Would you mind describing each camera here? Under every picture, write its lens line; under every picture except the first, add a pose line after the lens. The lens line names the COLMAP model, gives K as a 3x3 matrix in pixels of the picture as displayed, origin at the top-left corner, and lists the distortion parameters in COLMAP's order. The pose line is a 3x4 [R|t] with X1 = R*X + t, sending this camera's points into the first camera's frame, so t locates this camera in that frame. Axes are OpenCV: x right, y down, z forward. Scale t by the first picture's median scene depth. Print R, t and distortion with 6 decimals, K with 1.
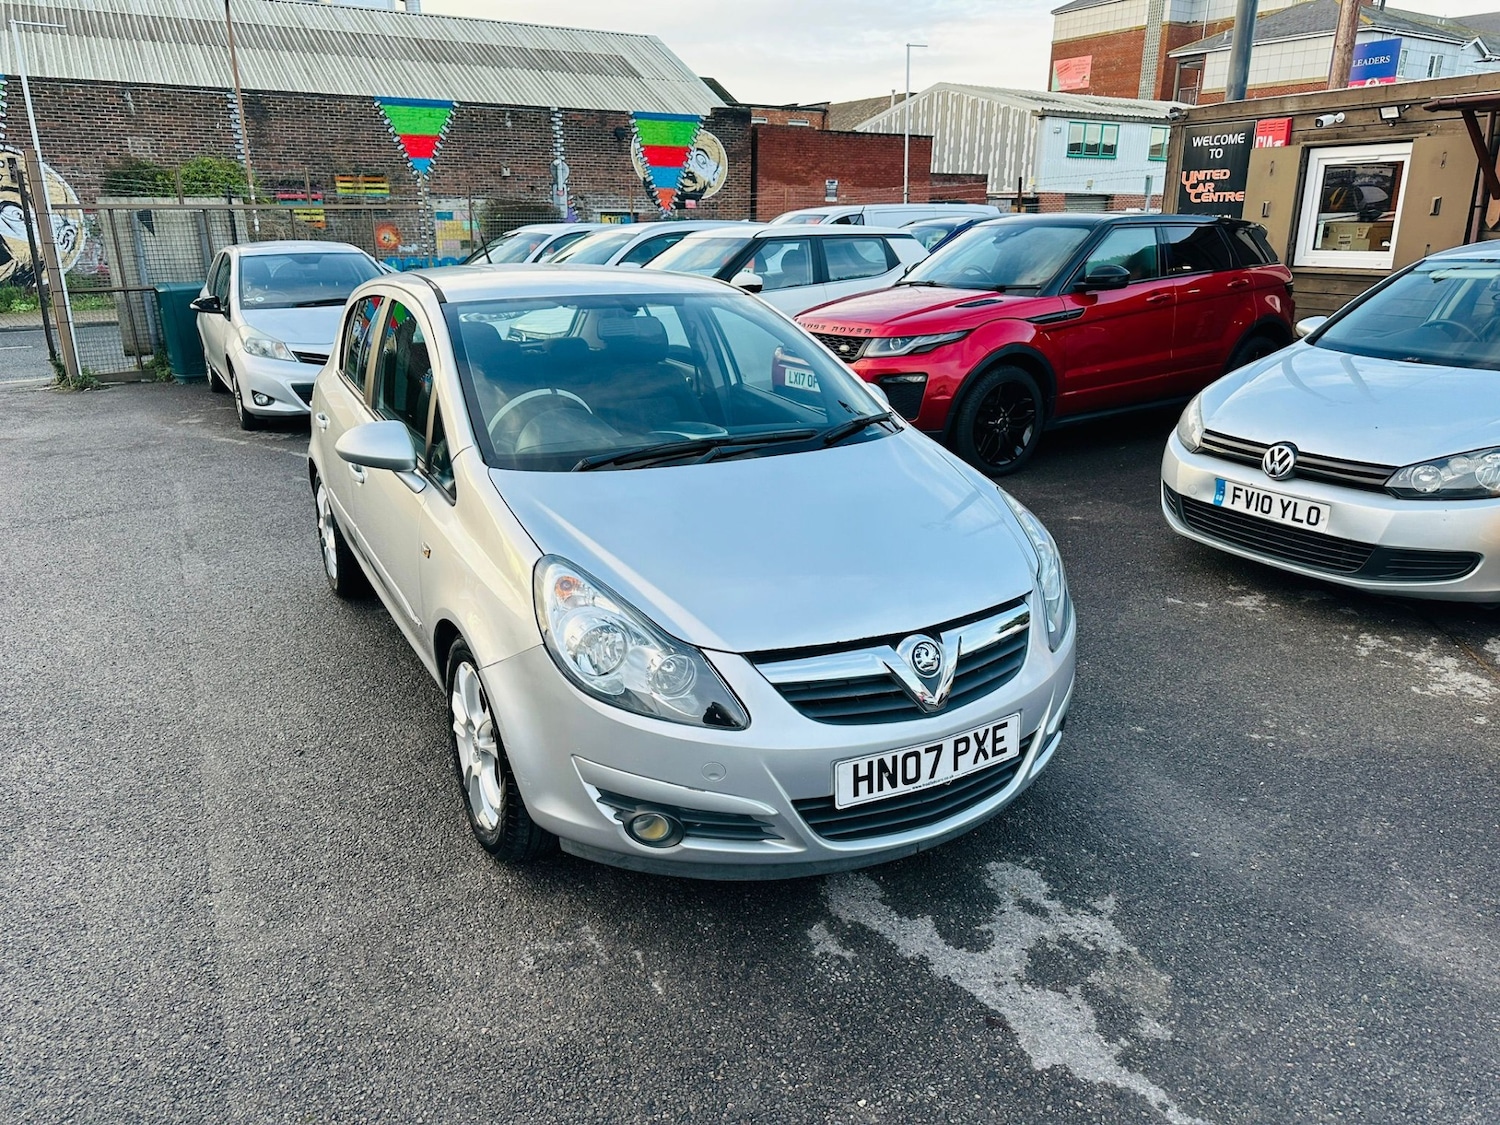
lens RADIAL K [[1055.3, 0, 750.6], [0, 1055.3, 575.3], [0, 0, 1]] dist [0.026699, -0.034550]
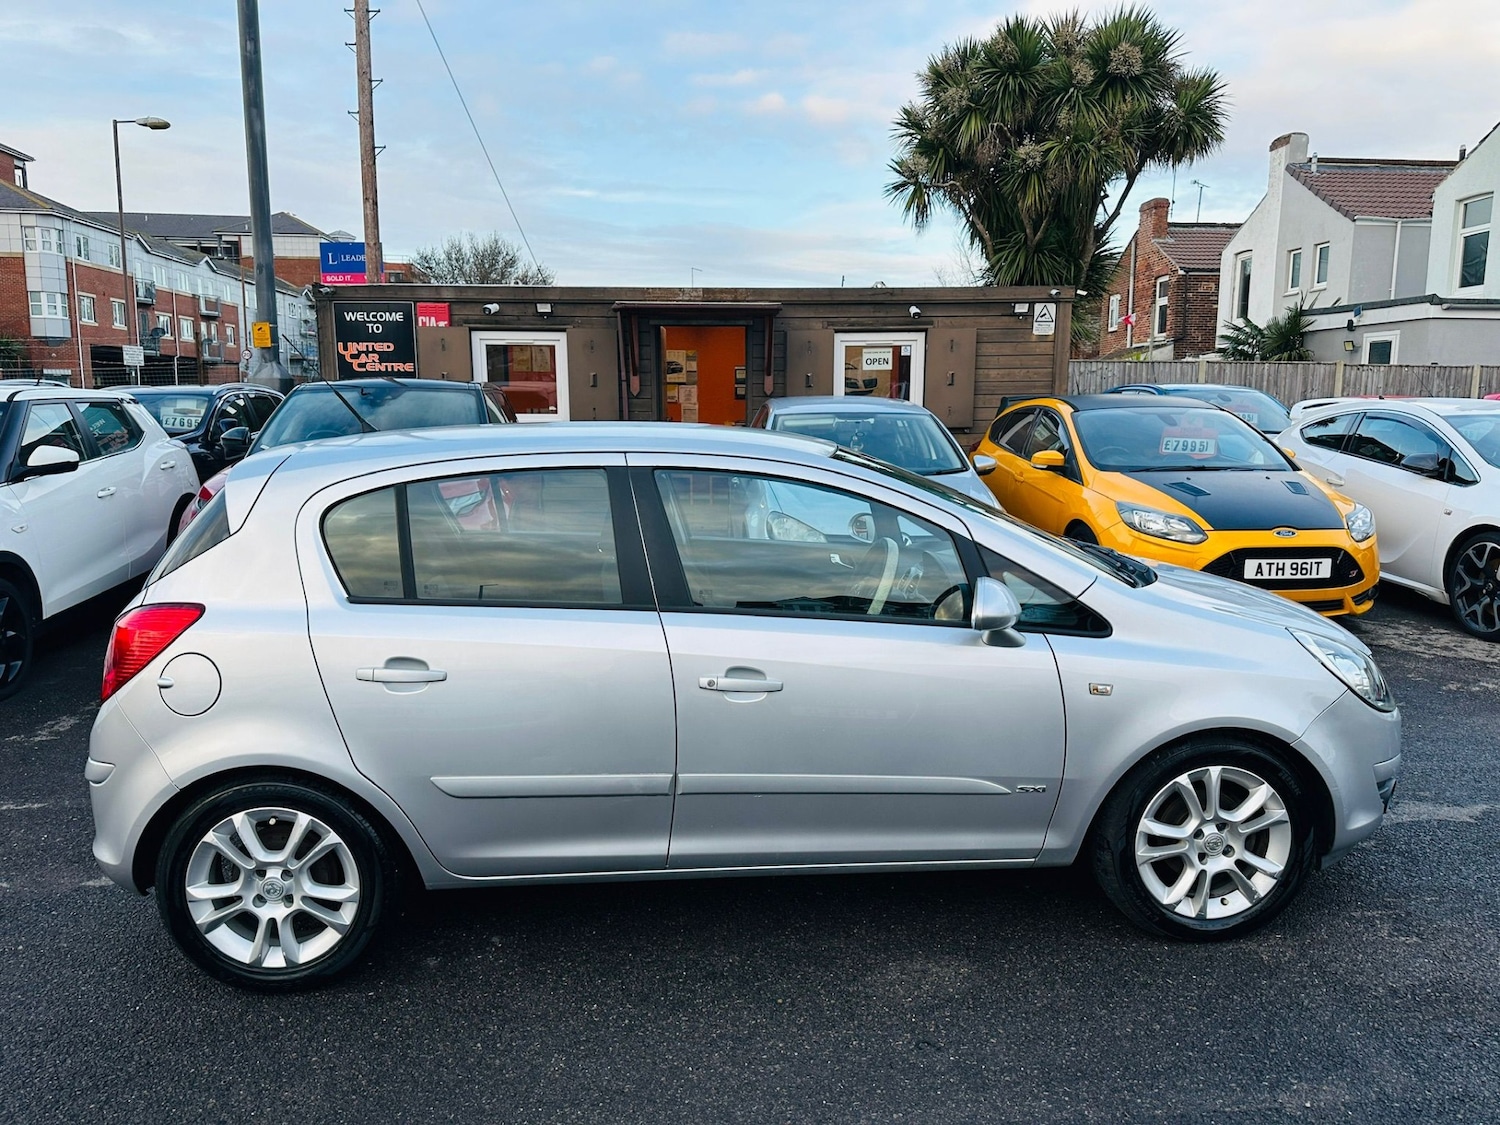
lens RADIAL K [[1055.3, 0, 757.8], [0, 1055.3, 561.3], [0, 0, 1]] dist [0.026699, -0.034550]
pose [[0.423950, -0.133161, 0.895843, -0.435339], [0.281551, 0.959501, 0.009382, -0.078984], [-0.860811, 0.248248, 0.444272, 0.272377]]
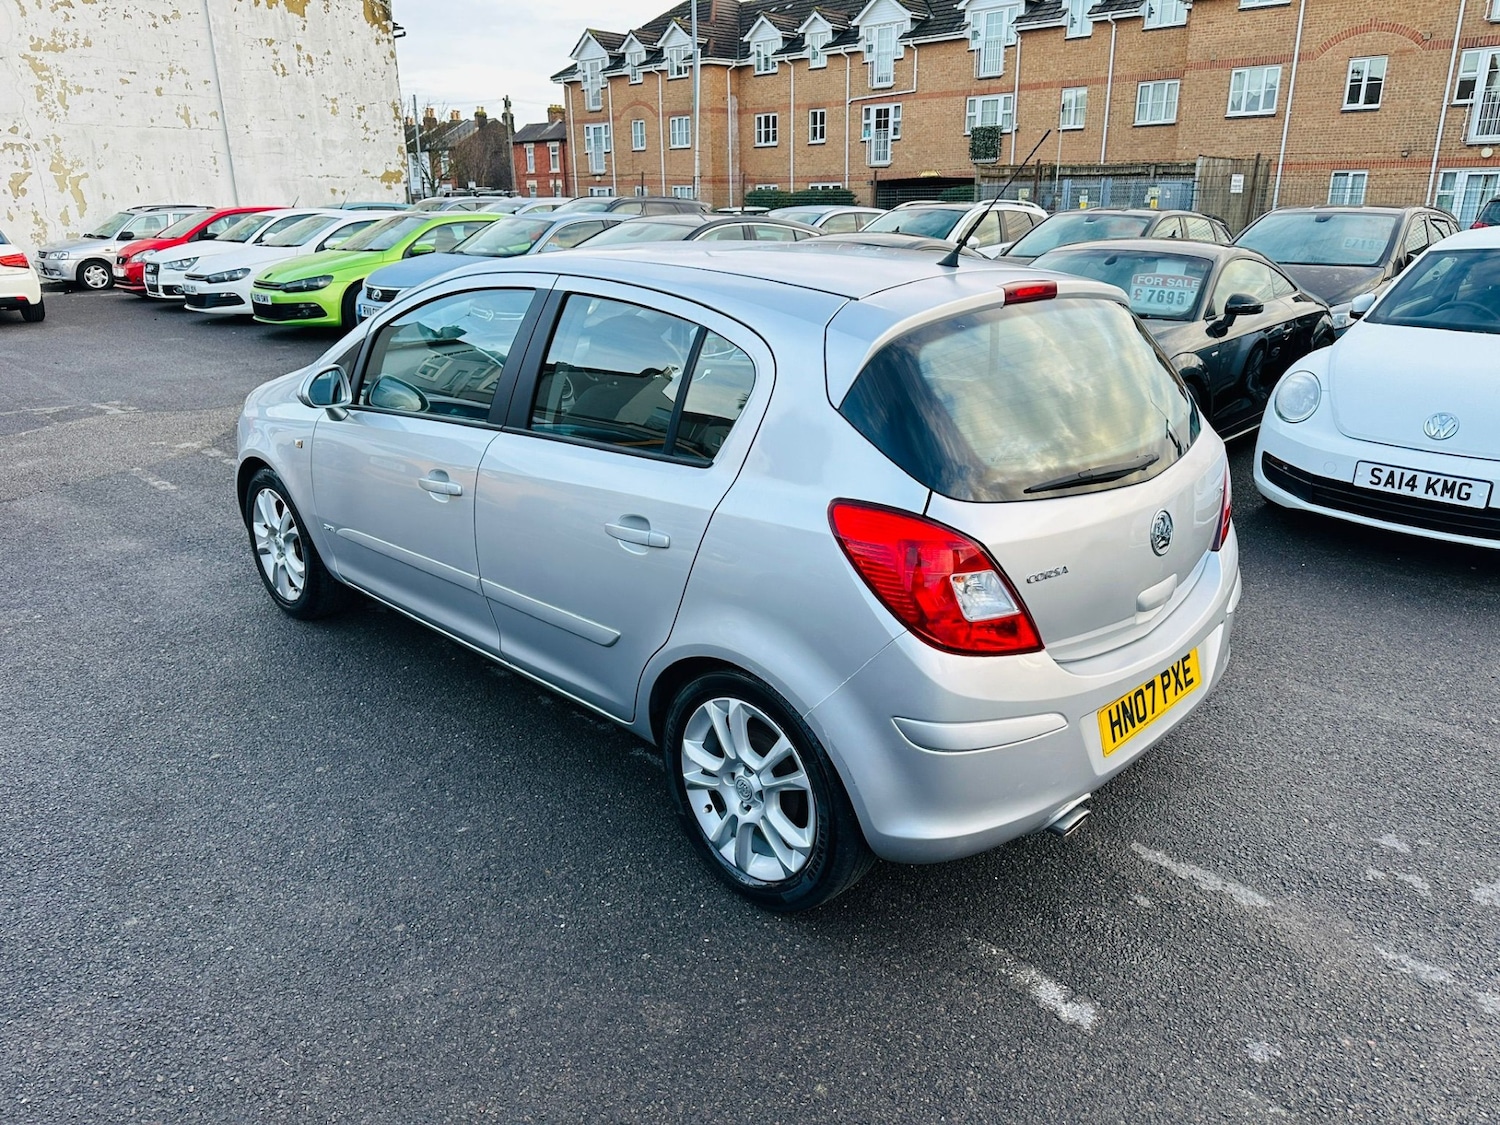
lens RADIAL K [[1055.3, 0, 754.3], [0, 1055.3, 563.6], [0, 0, 1]] dist [0.026699, -0.034550]
pose [[-0.955651, 0.098850, -0.277417, 0.012077], [-0.089335, 0.800299, 0.592908, -0.271011], [0.280625, 0.591396, -0.755976, 0.830328]]
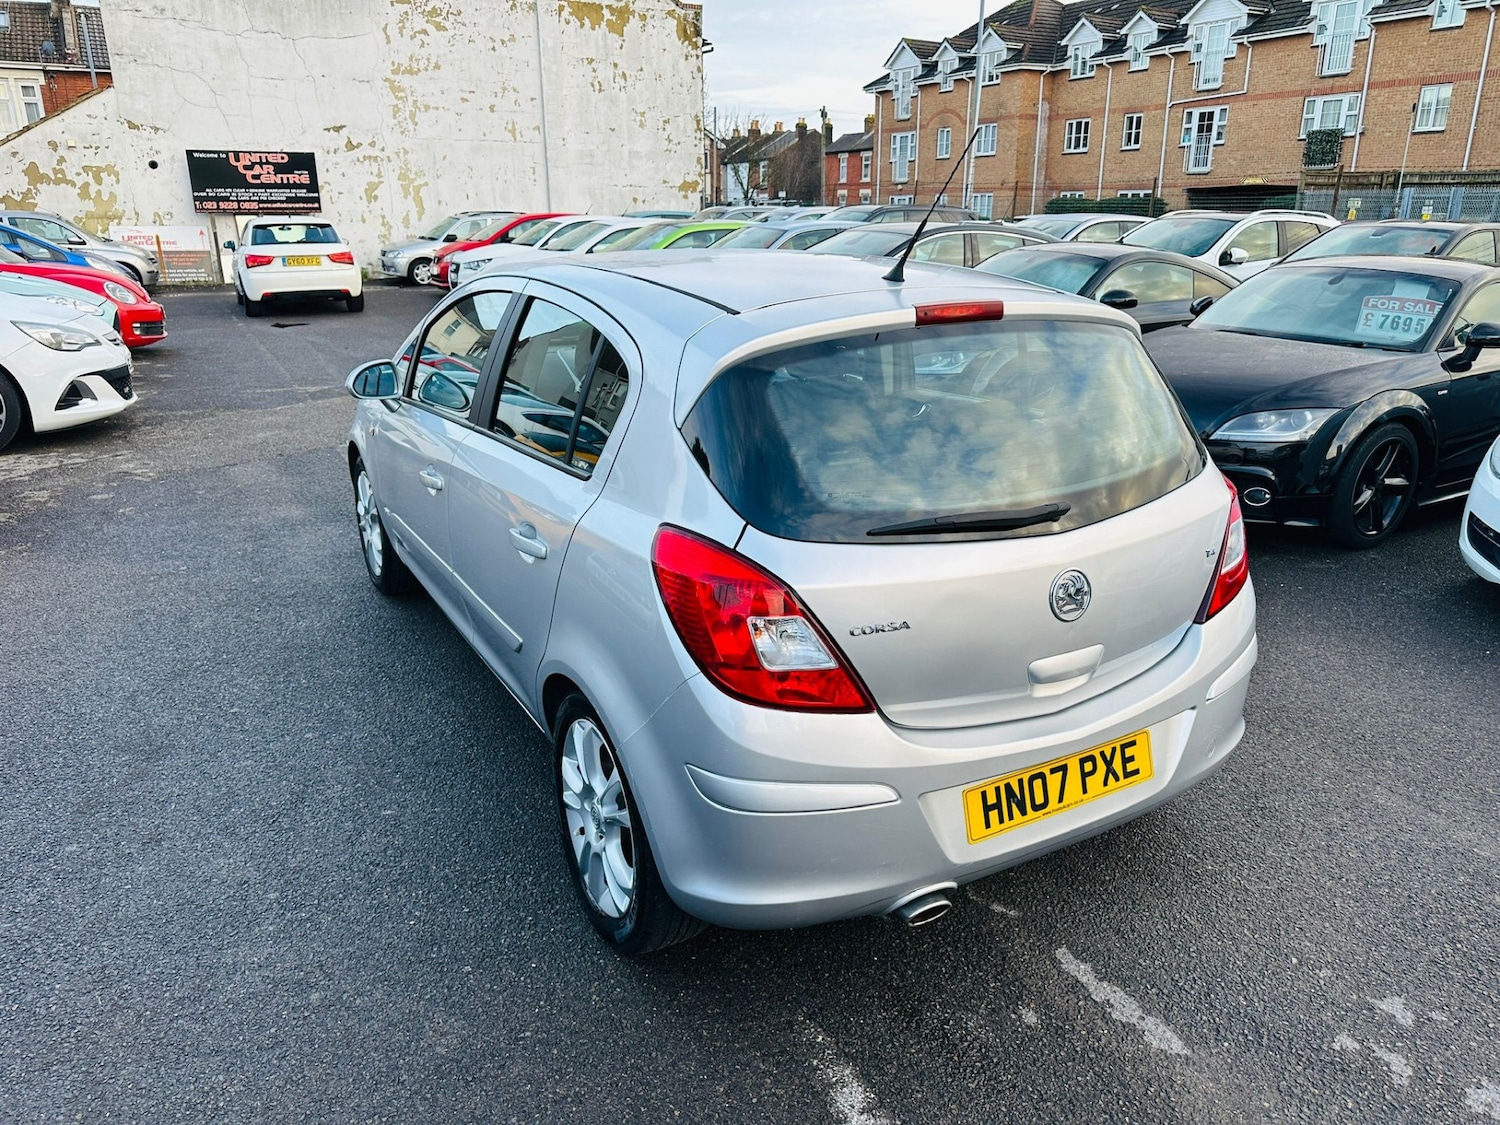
lens RADIAL K [[1055.3, 0, 747.3], [0, 1055.3, 562.3], [0, 0, 1]] dist [0.026699, -0.034550]
pose [[-0.999899, 0.003135, -0.013874, -0.094219], [-0.005804, 0.800572, 0.599209, -0.270574], [0.012986, 0.599228, -0.800473, 0.830913]]
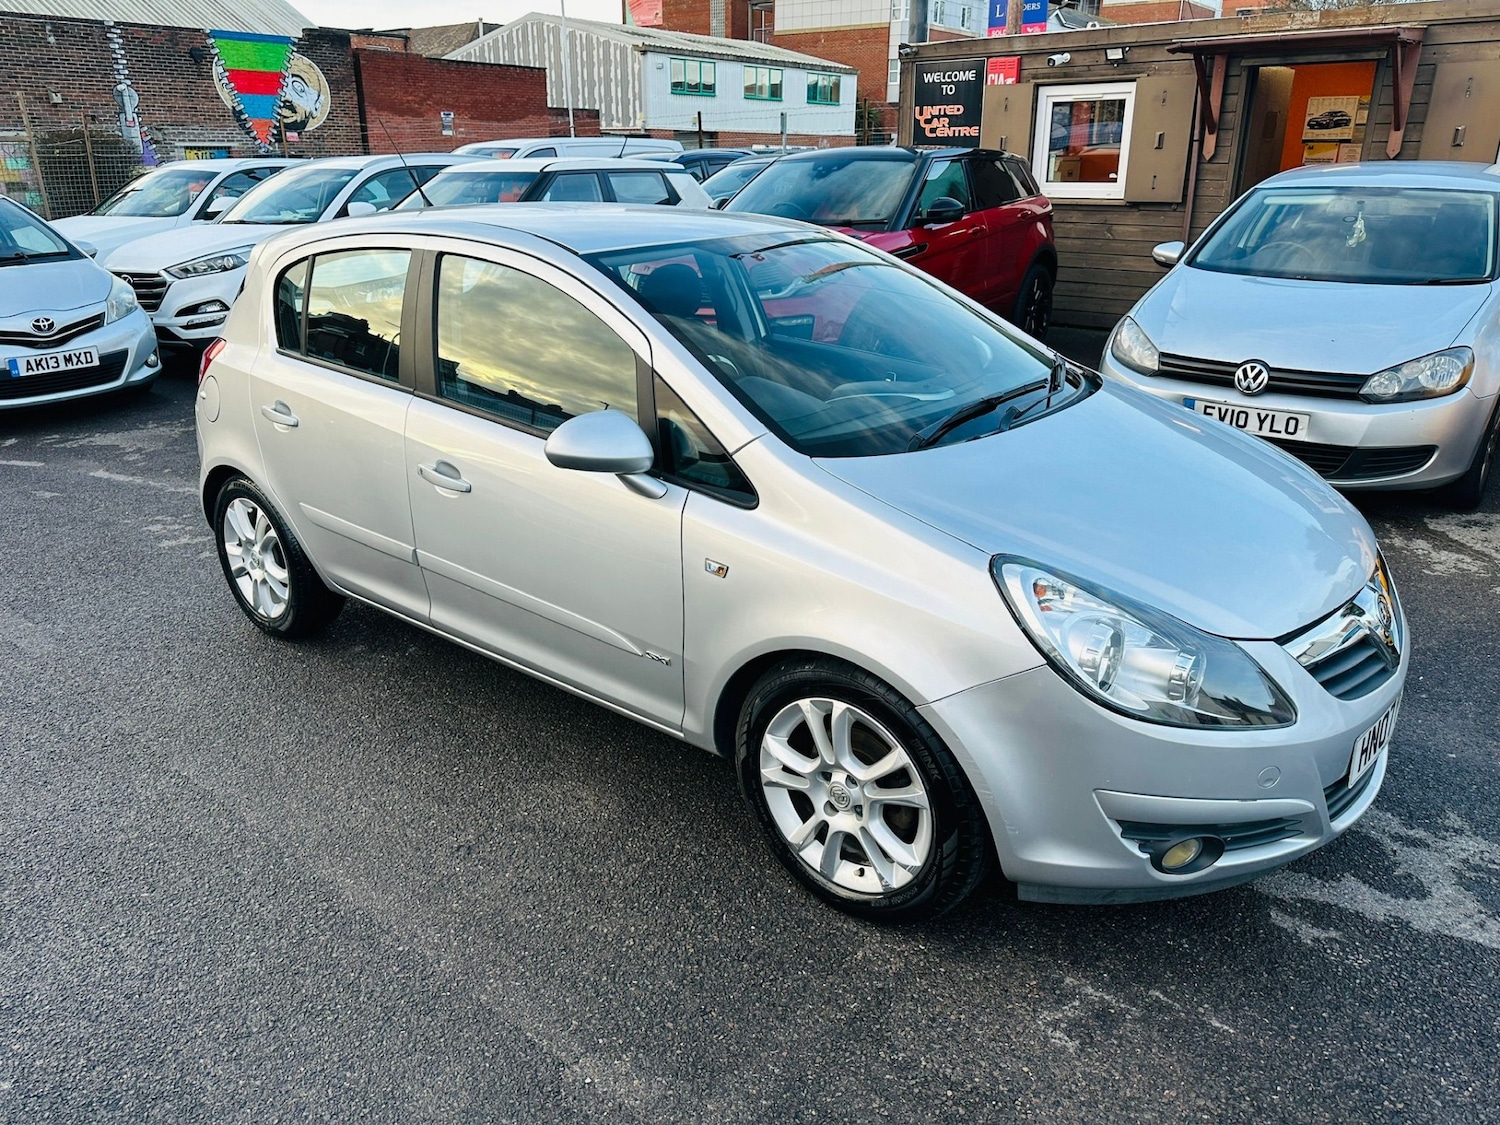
lens RADIAL K [[1055.3, 0, 749.8], [0, 1055.3, 563.6], [0, 0, 1]] dist [0.026699, -0.034550]
pose [[0.929963, -0.133121, 0.342706, -0.184900], [0.118374, 0.990924, 0.063699, -0.025003], [-0.348075, -0.018671, 0.937281, 0.083383]]
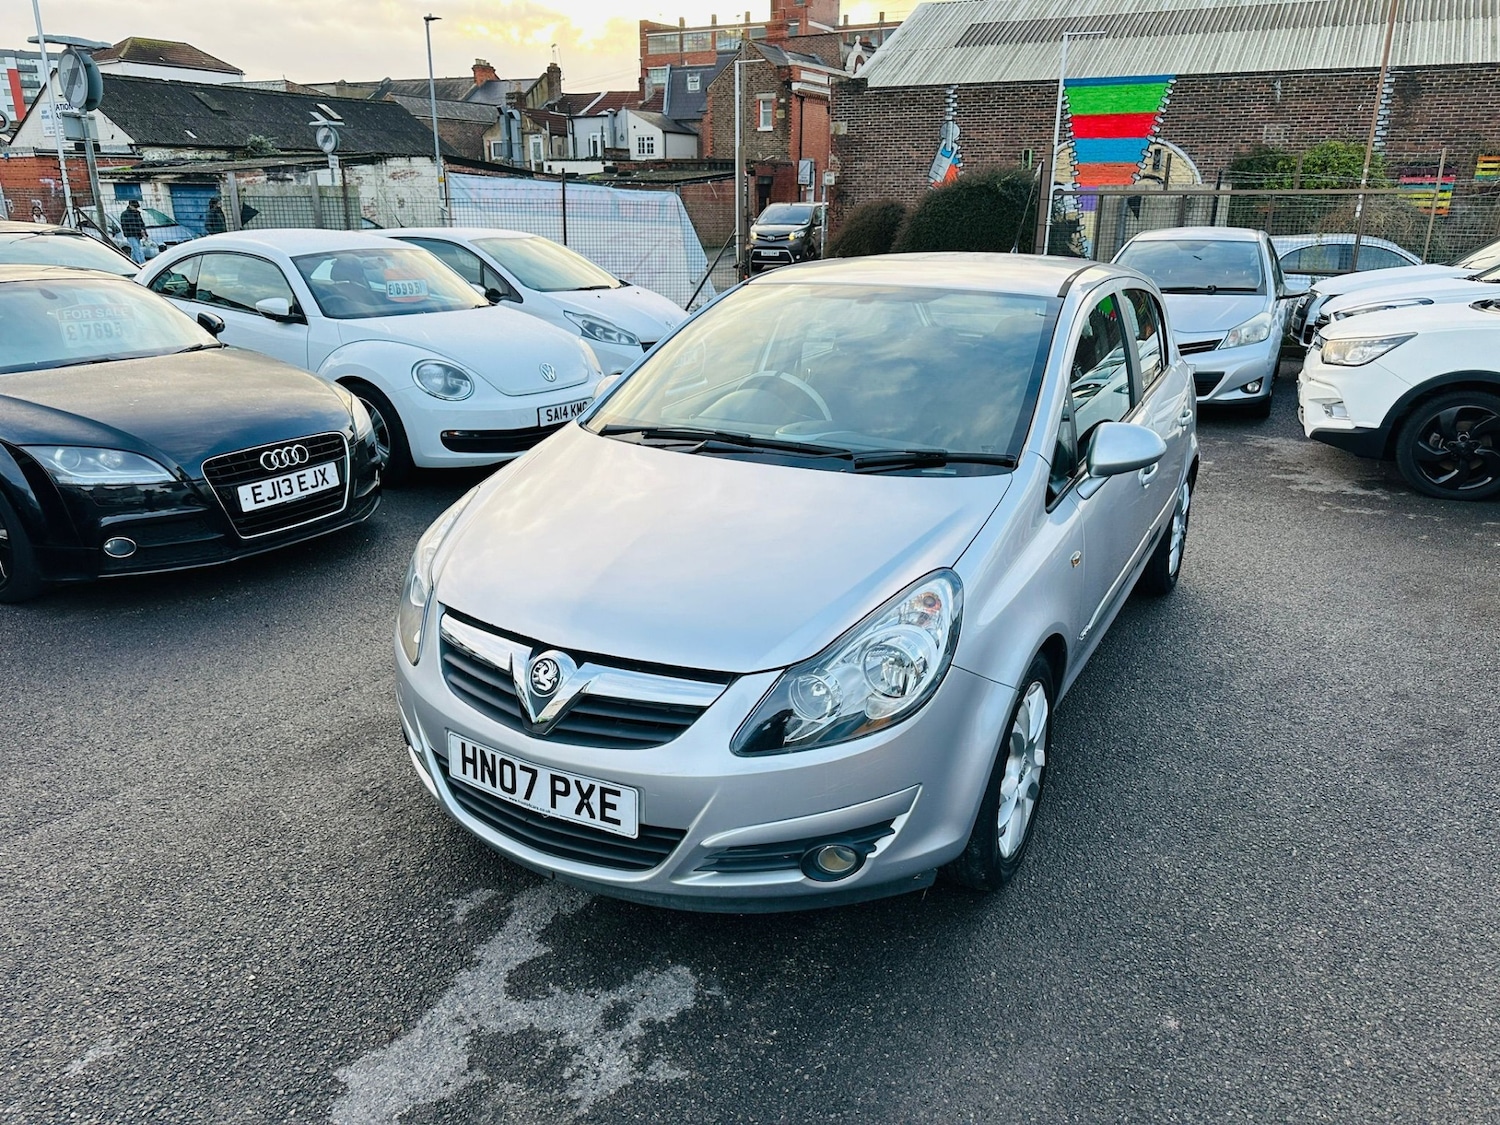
lens RADIAL K [[1055.3, 0, 752.8], [0, 1055.3, 565.5], [0, 0, 1]] dist [0.026699, -0.034550]
pose [[0.528030, 0.276024, -0.803115, 0.270157], [-0.272238, 0.950812, 0.147796, -0.055773], [0.804407, 0.140598, 0.577202, 0.161218]]
